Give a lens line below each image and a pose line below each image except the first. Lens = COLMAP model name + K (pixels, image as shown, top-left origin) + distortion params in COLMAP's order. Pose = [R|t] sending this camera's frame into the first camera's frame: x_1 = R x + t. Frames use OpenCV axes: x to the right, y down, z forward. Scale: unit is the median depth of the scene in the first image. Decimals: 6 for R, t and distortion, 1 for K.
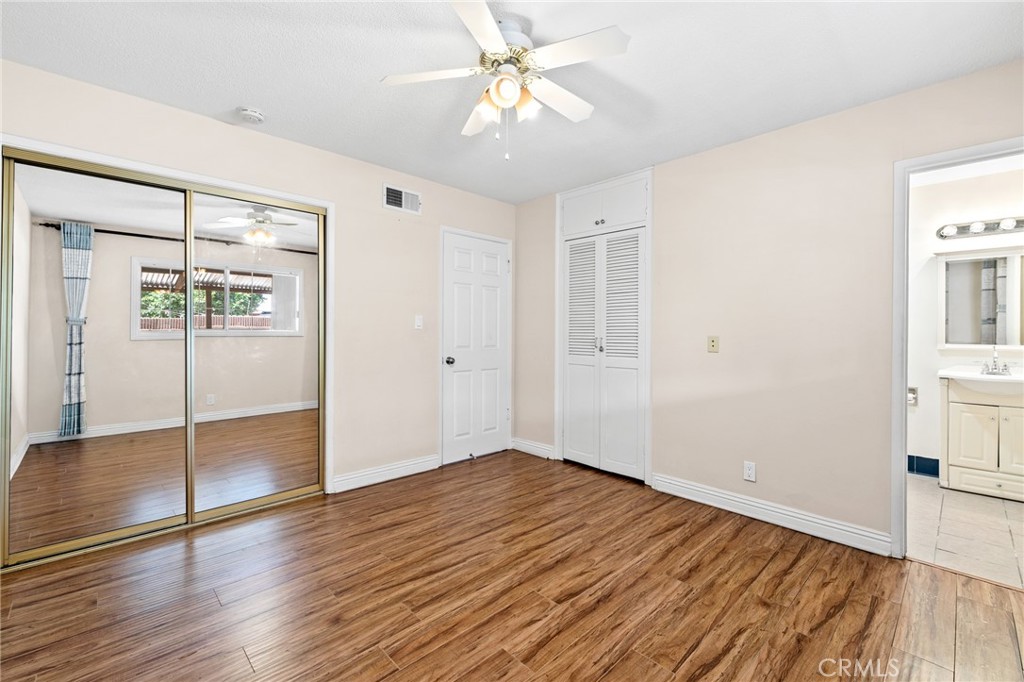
lens RADIAL K [[442.1, 0, 519.1], [0, 442.1, 341.3], [0, 0, 1]] dist [0.000237, -0.000081]
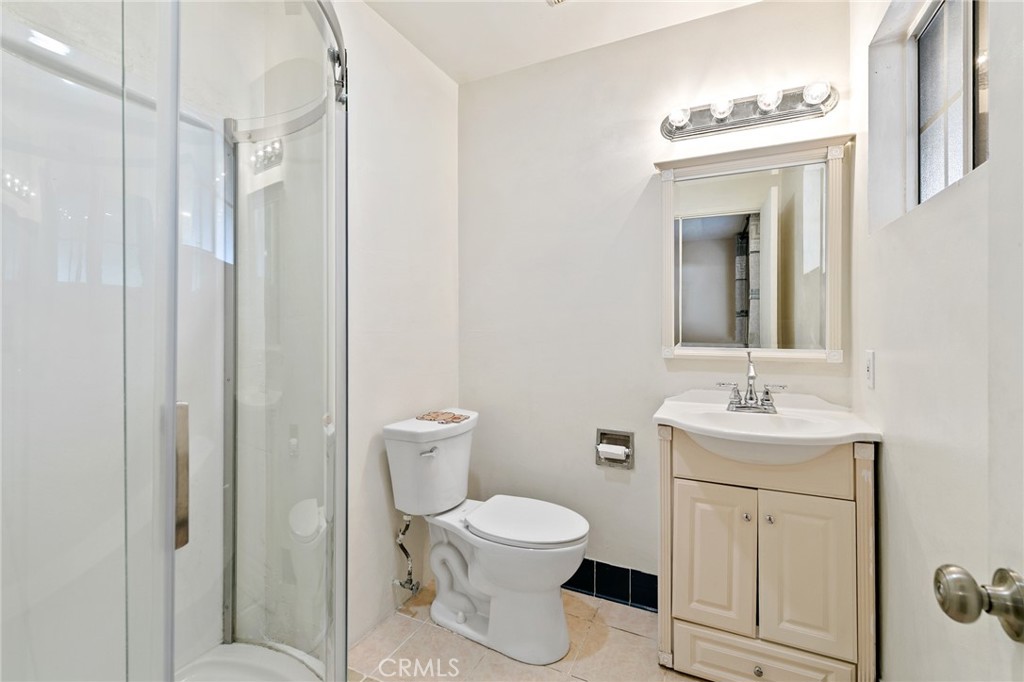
lens RADIAL K [[442.1, 0, 519.1], [0, 442.1, 341.3], [0, 0, 1]] dist [0.000237, -0.000081]
pose [[0.940424, -0.010241, 0.339848, 0.829189], [0.008445, 0.999941, 0.006765, -0.007561], [-0.339898, -0.003492, 0.940456, 0.775886]]
